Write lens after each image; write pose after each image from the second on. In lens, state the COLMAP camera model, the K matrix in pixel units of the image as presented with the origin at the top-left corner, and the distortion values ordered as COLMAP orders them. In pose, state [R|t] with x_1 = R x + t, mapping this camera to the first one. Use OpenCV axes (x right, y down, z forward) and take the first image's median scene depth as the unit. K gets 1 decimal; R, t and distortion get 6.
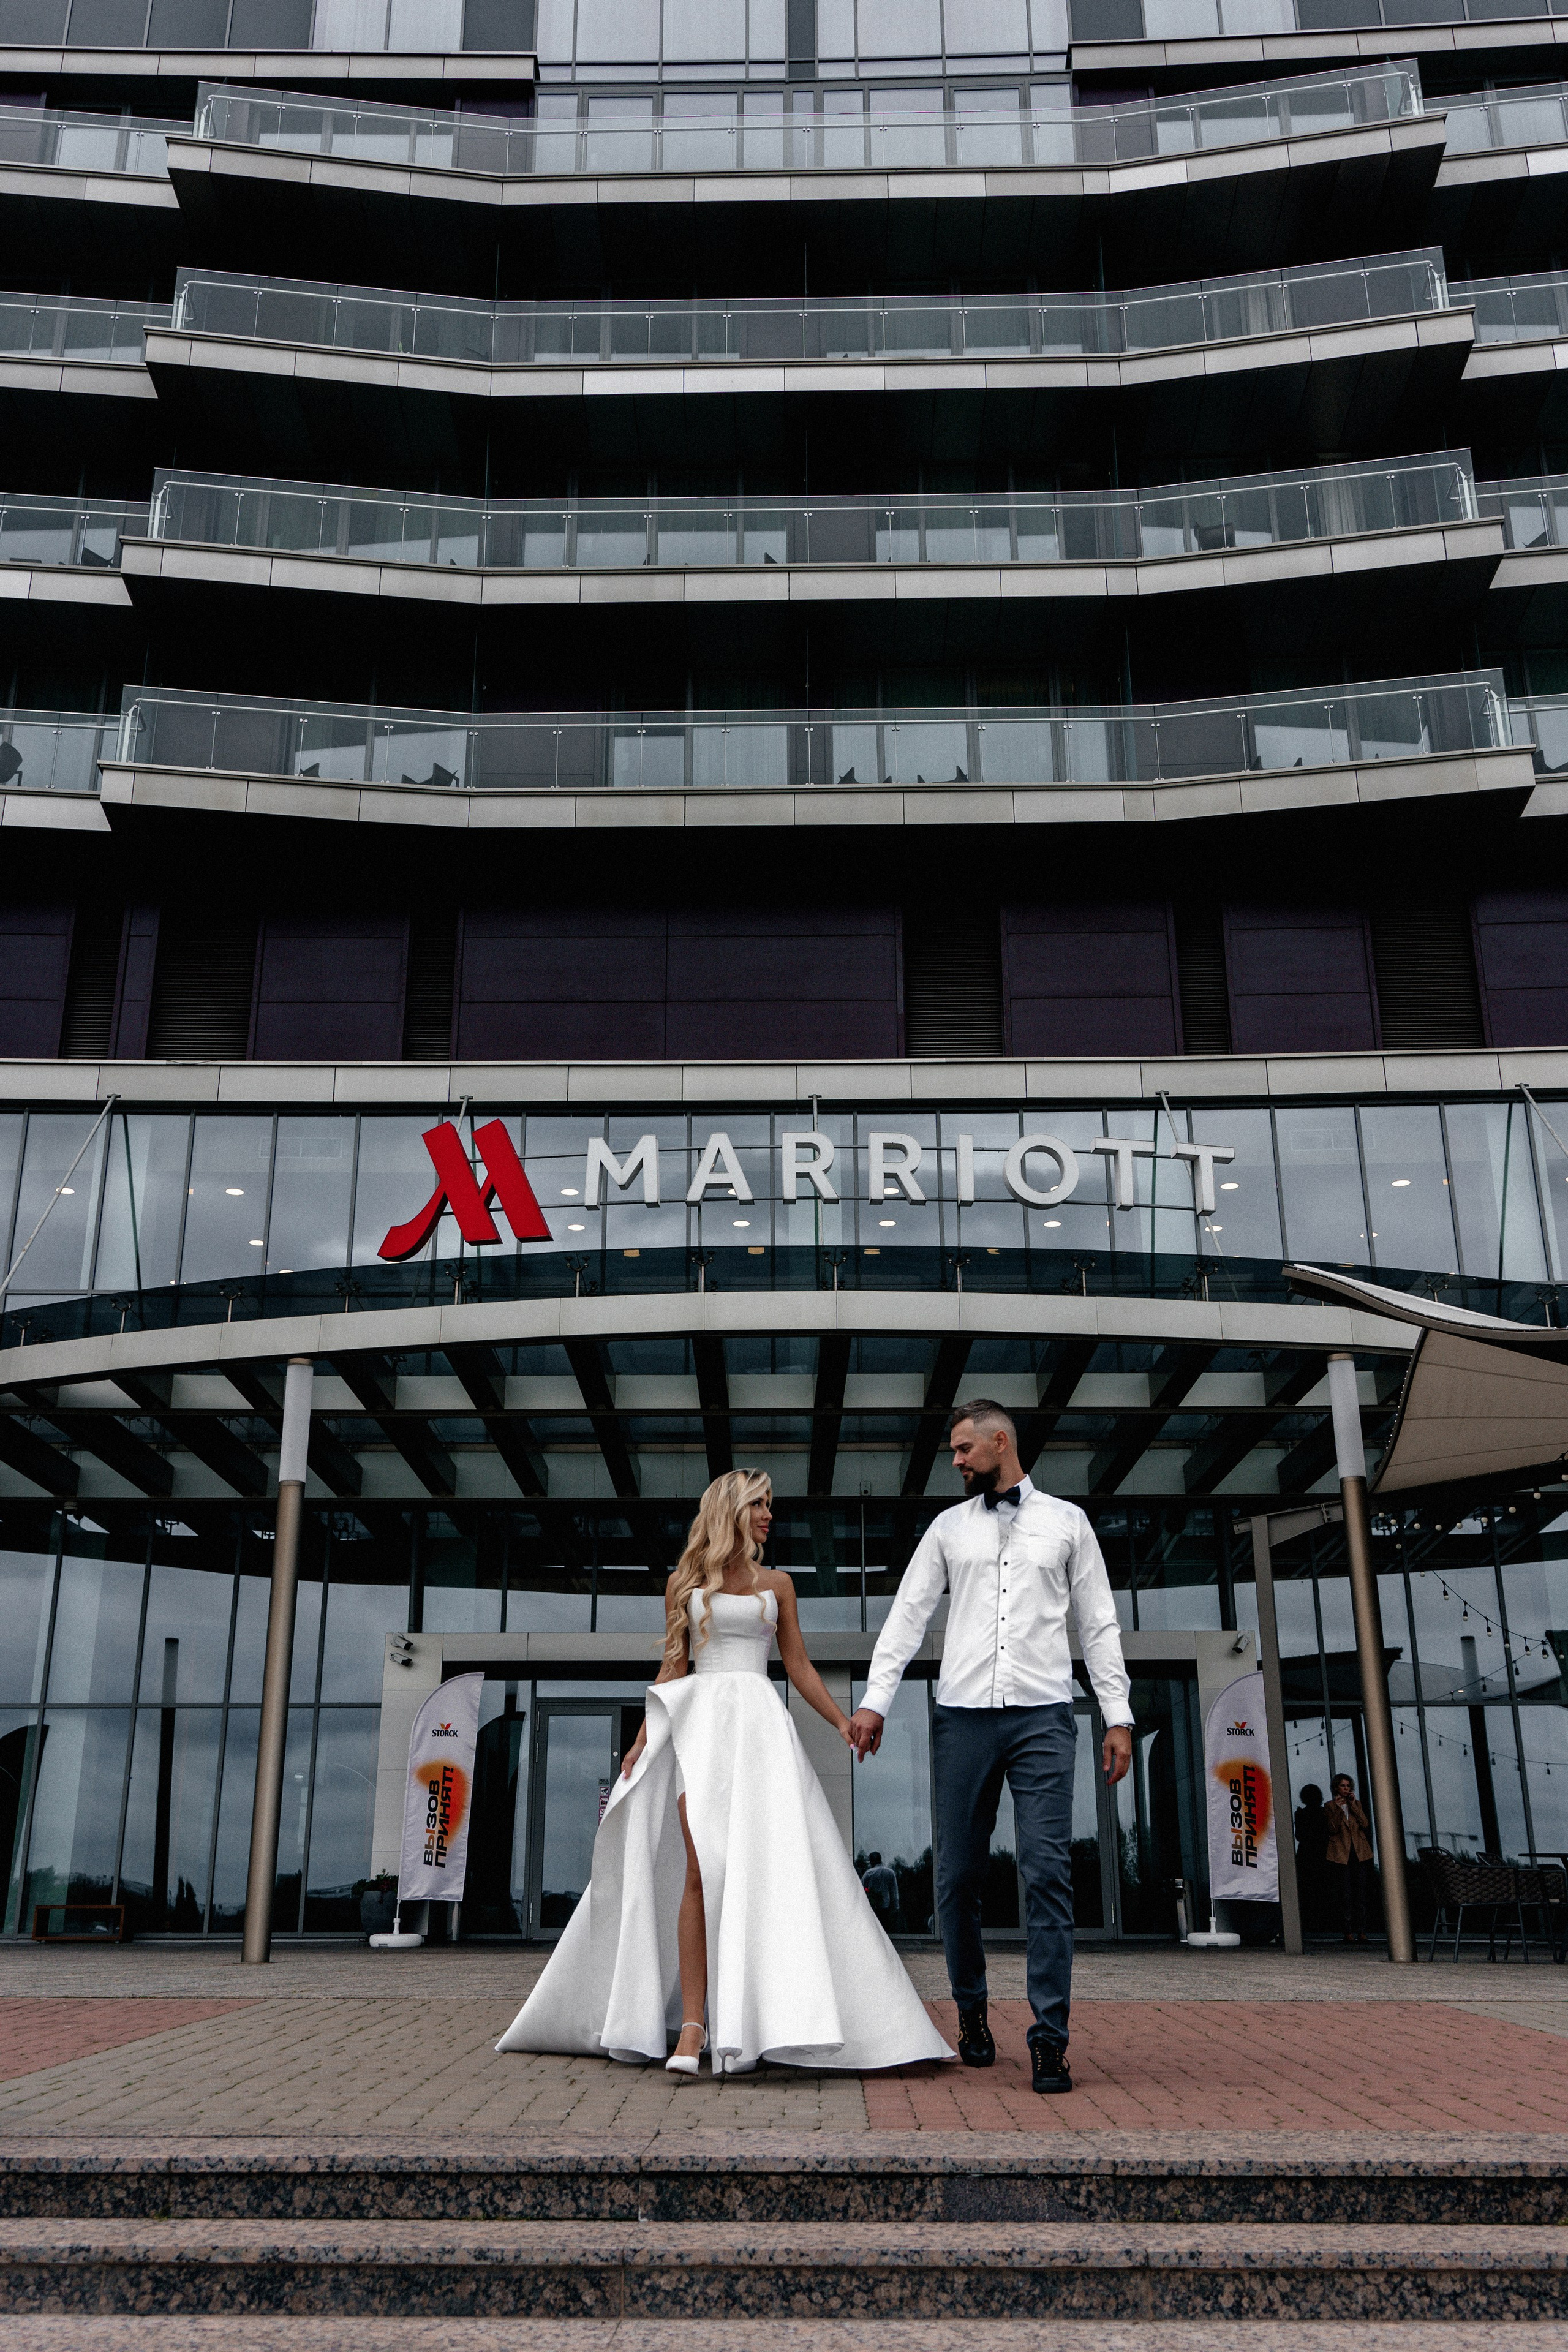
lens RADIAL K [[2077.2, 0, 769.8], [0, 2077.2, 1165.1], [0, 0, 1]] dist [0.010984, -0.016739]
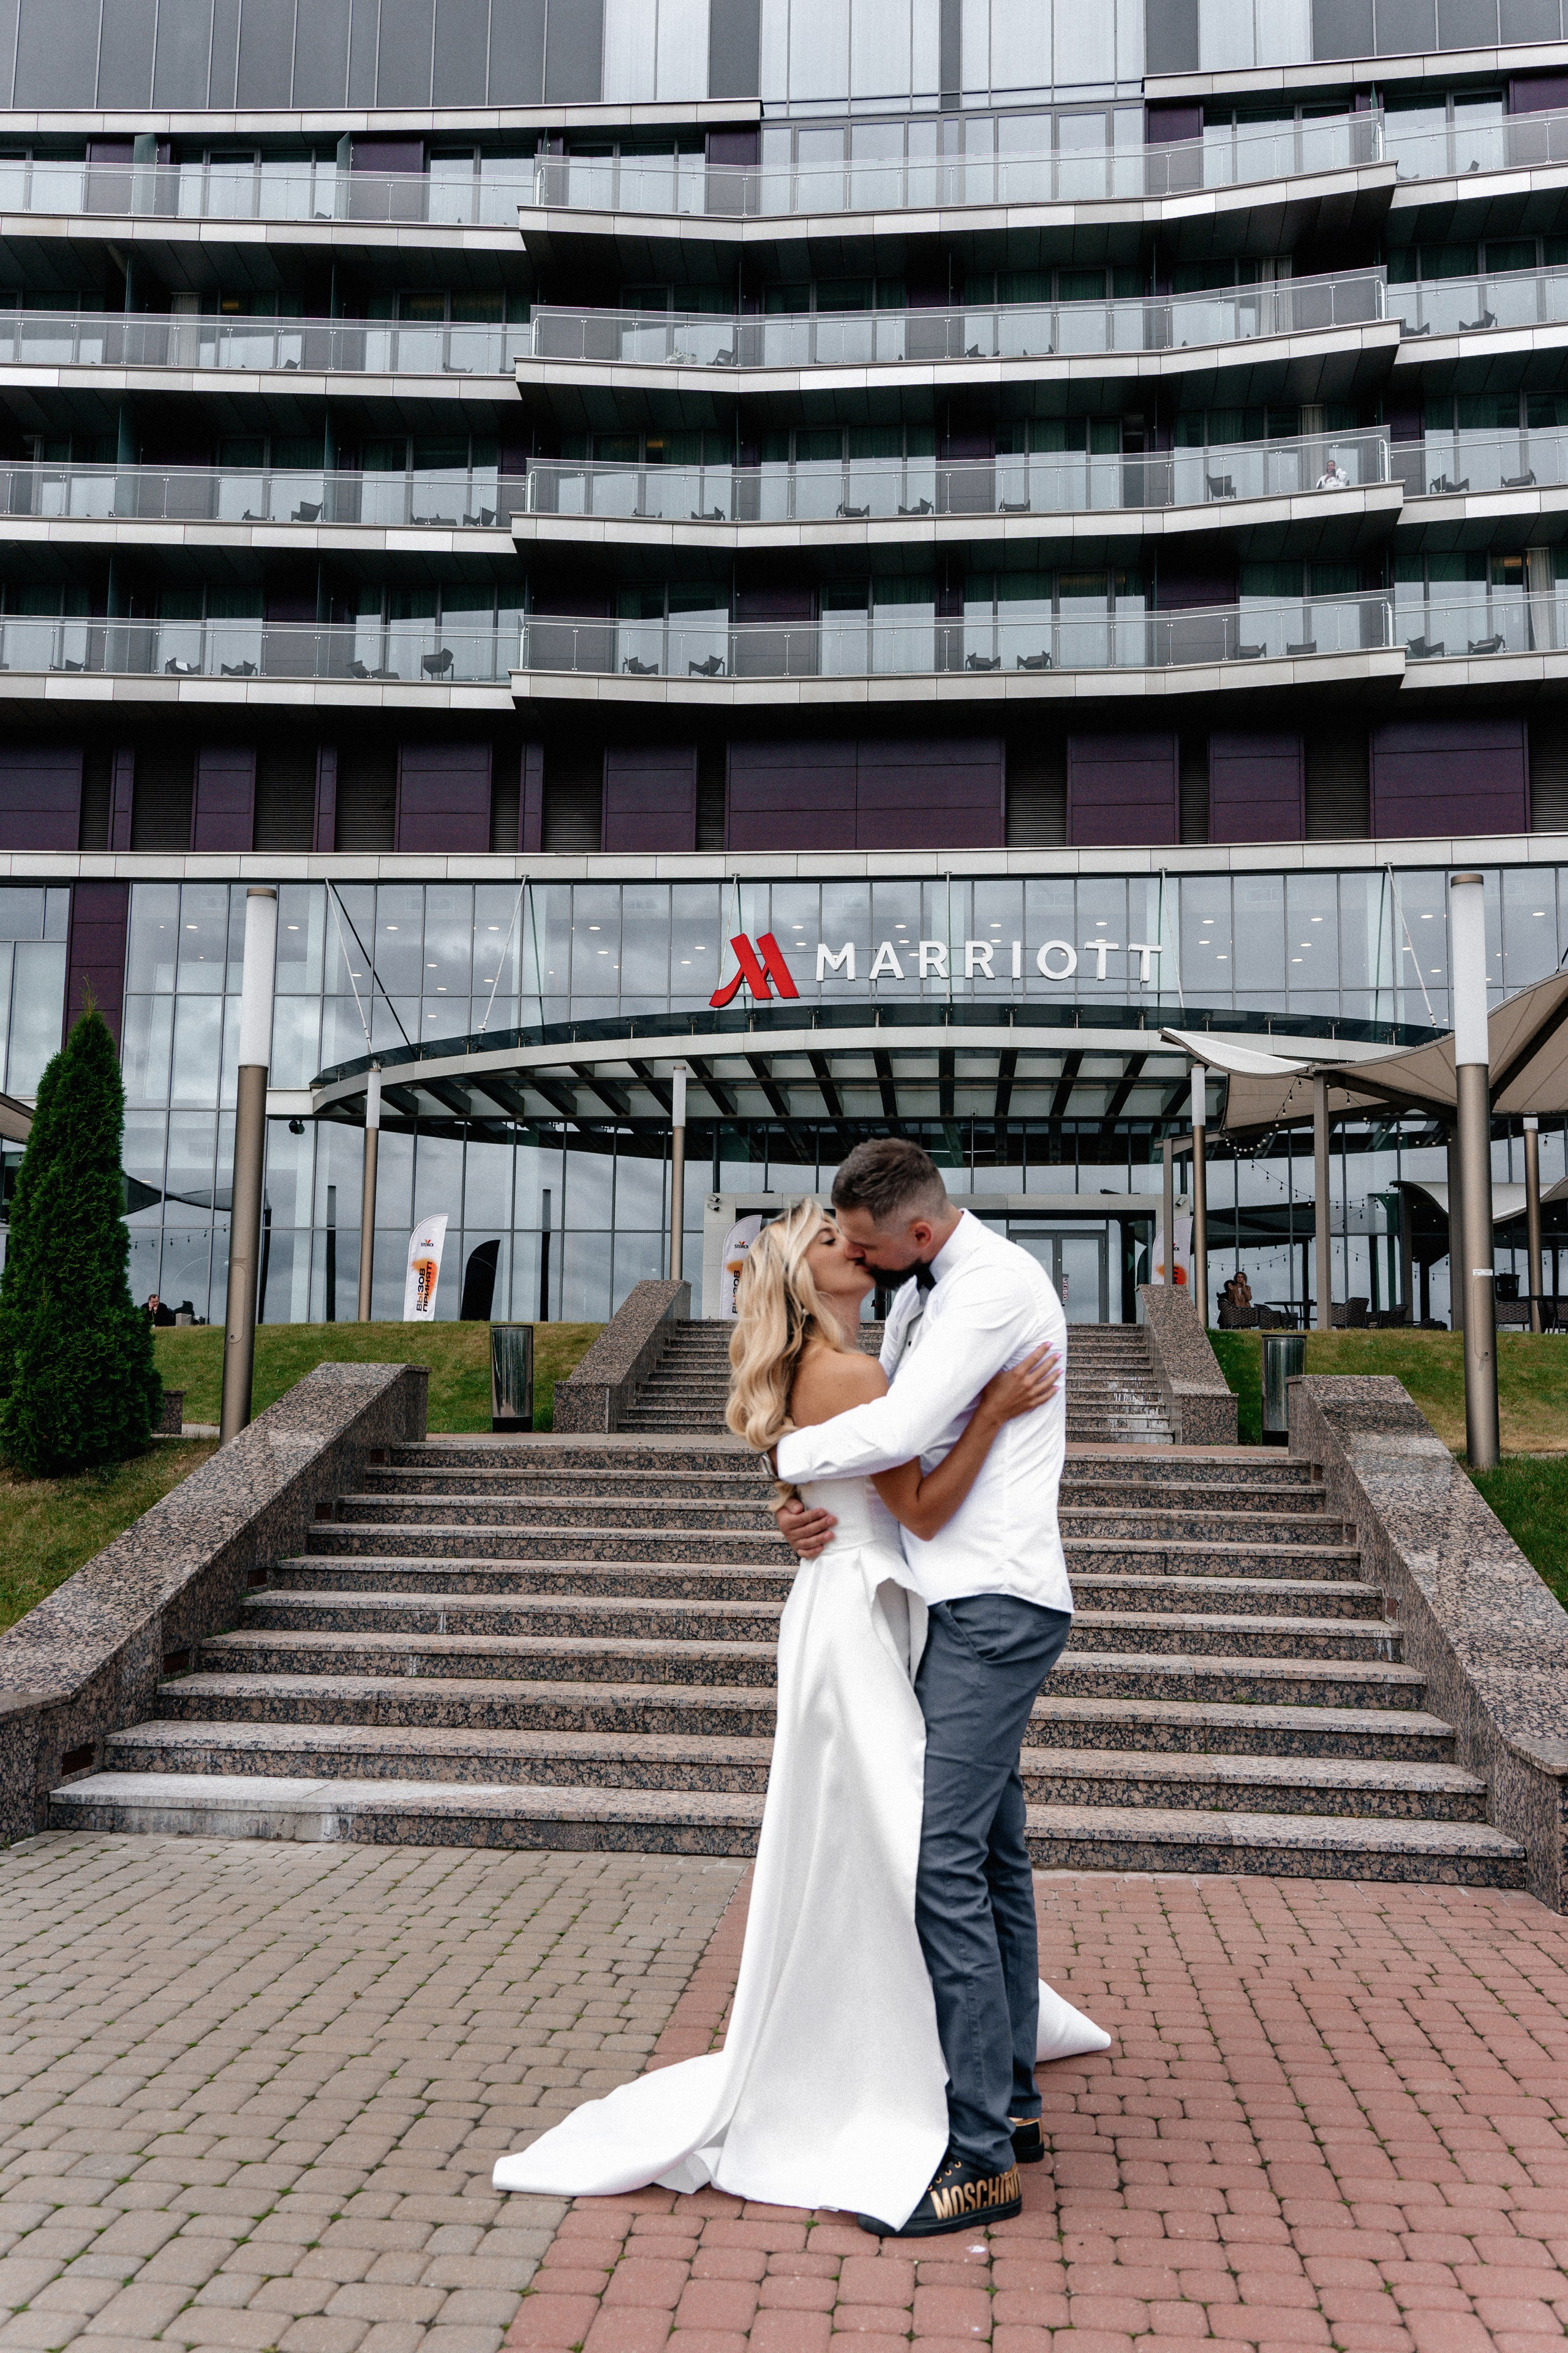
lens RADIAL K [[2026.6, 0, 821.9], [0, 2026.6, 1173.5], [0, 0, 1]] dist [0.002120, 0.004611]
pose [[0.997785, 0.005186, -0.066322, 0.028295], [0.009736, 0.974838, 0.222702, -0.154551], [0.065808, -0.222854, 0.972628, -0.594501]]
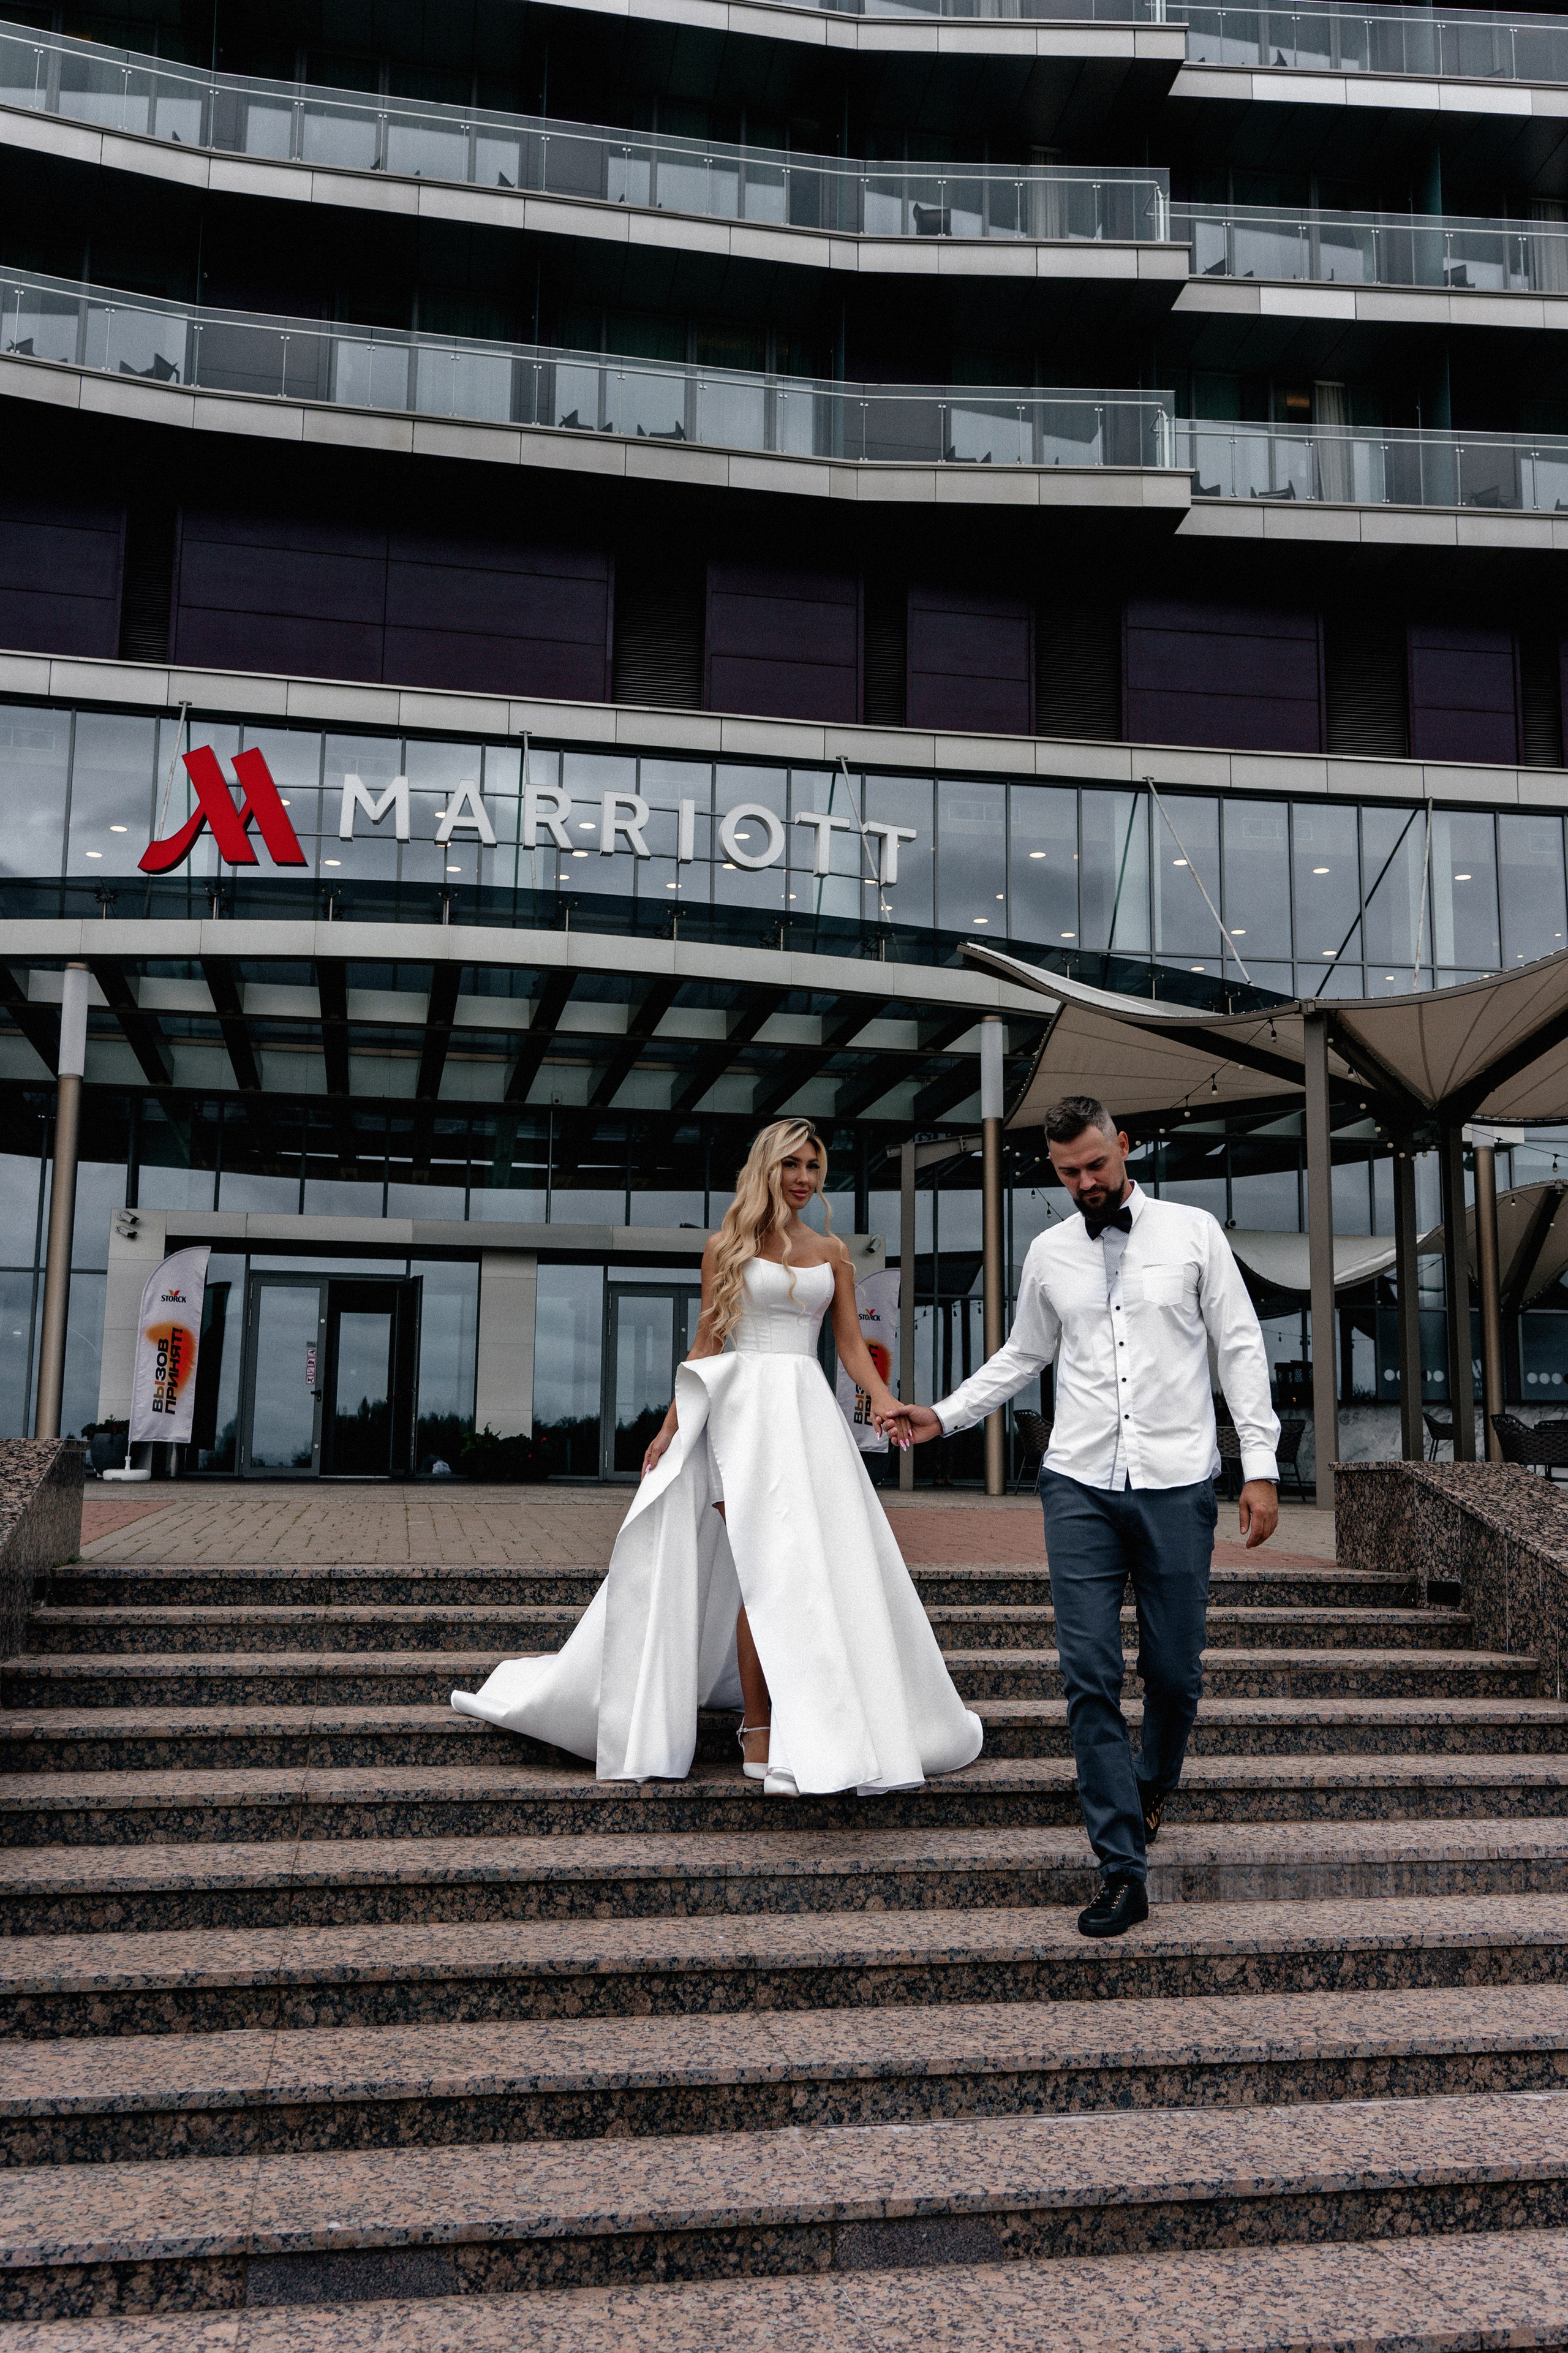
lens RADIAL K [[2026.6, 0, 821.9], [0, 2026.6, 1173.5], [0, 0, 1]] dist [0.002120, 0.004611]
pose [[0.975519, 0.042888, 0.215691, -0.044062], [-0.084735, 0.978373, 0.188697, -0.020683], [-0.202933, -0.202354, 0.958056, -0.075060]]
